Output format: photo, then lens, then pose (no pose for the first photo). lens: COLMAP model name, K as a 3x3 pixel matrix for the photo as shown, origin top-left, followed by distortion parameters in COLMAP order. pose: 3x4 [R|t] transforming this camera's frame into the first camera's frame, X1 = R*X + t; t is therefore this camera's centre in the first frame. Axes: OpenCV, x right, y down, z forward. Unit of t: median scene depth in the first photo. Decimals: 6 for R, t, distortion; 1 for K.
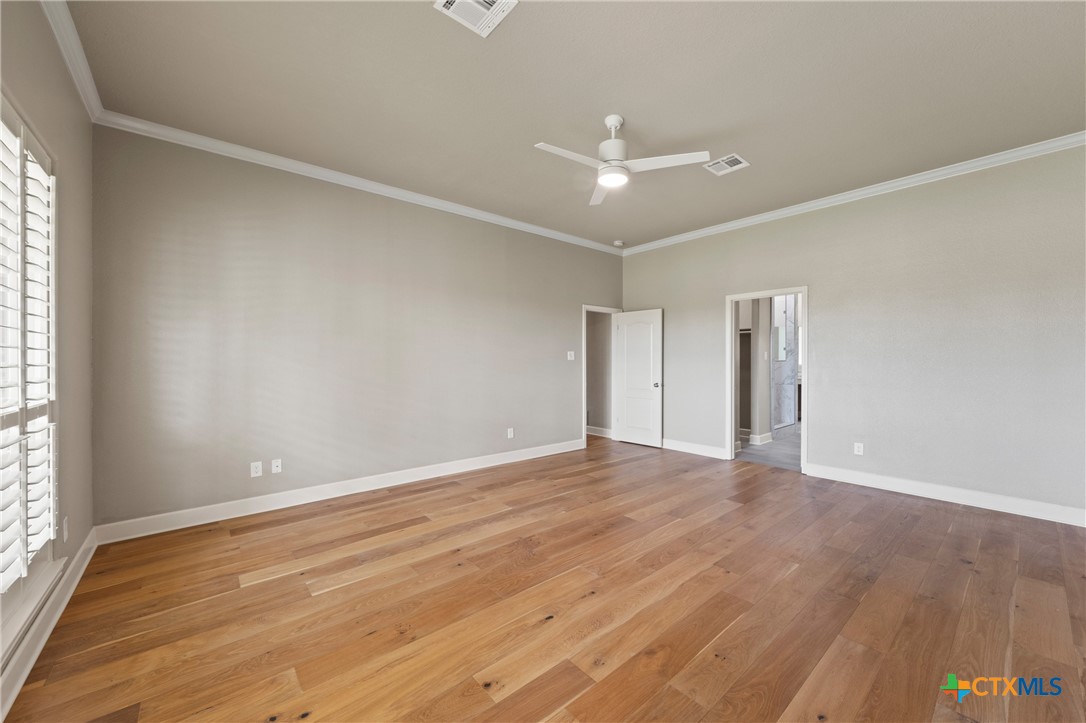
lens RADIAL K [[410.3, 0, 543.4], [0, 410.3, 360.5], [0, 0, 1]] dist [-0.003241, -0.000017]
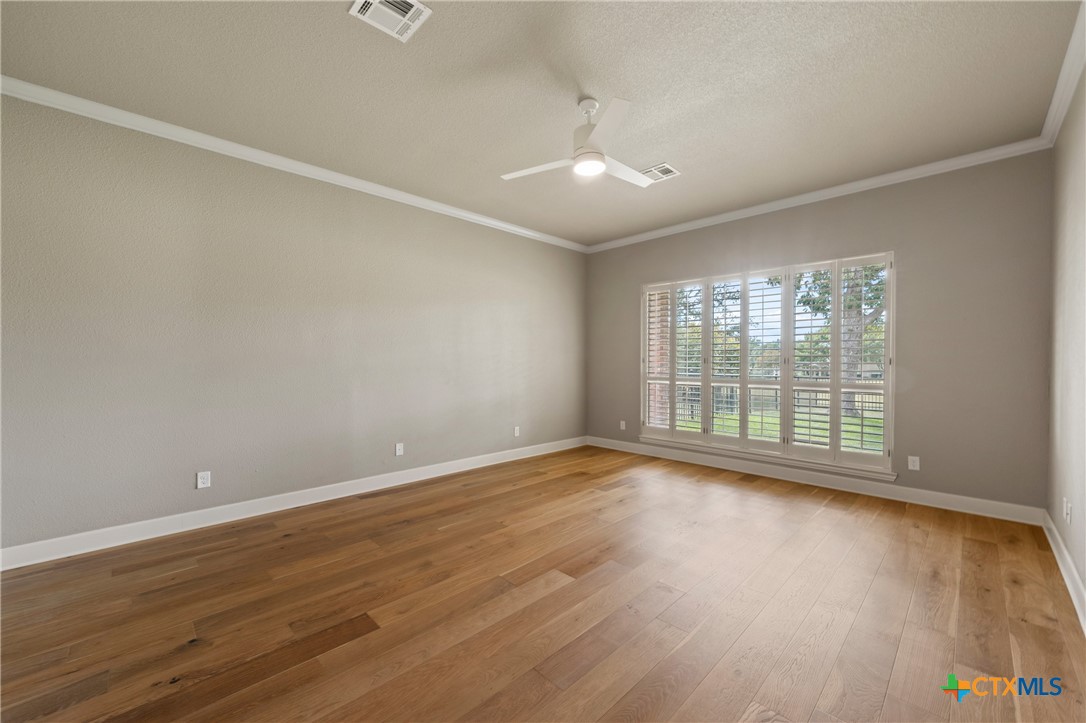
lens RADIAL K [[426.4, 0, 535.7], [0, 426.4, 359.4], [0, 0, 1]] dist [0.000399, -0.000068]
pose [[-0.997647, 0.000002, -0.068564, 0.411557], [0.000036, 1.000000, -0.000500, -0.008530], [0.068564, -0.000502, -0.997647, 2.245244]]
